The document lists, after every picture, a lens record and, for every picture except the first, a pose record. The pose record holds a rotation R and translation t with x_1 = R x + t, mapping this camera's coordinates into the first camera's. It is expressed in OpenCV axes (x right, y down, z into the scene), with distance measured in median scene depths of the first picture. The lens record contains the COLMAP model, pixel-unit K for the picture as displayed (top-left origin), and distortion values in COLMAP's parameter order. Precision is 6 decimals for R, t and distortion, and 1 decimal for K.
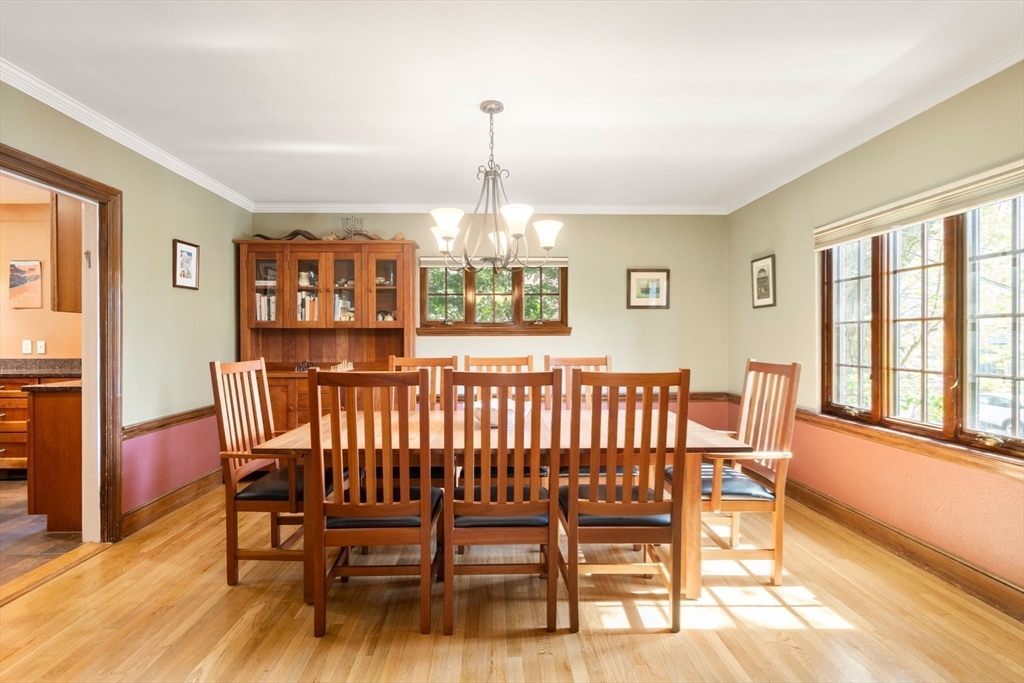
lens RADIAL K [[477.2, 0, 506.7], [0, 477.2, 340.8], [0, 0, 1]] dist [0.000256, 0.000716]
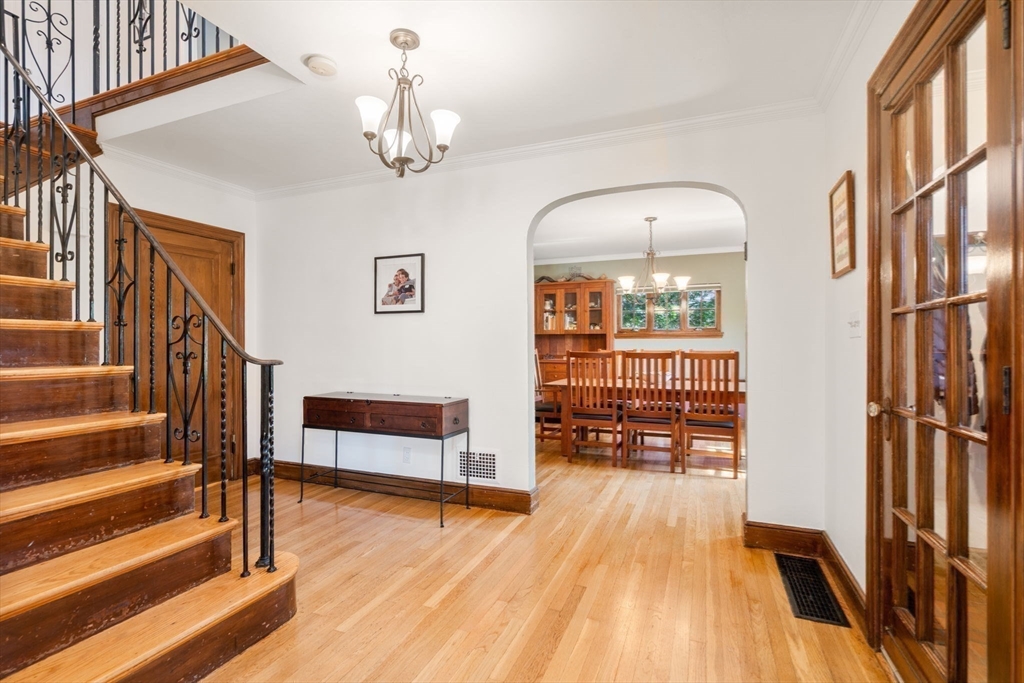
lens RADIAL K [[477.2, 0, 511.7], [0, 477.2, 341.0], [0, 0, 1]] dist [0.000256, 0.000716]
pose [[0.915989, -0.001602, -0.401201, 0.297747], [-0.002963, 0.999938, -0.010758, 0.034536], [0.401193, 0.011043, 0.915927, -1.302714]]
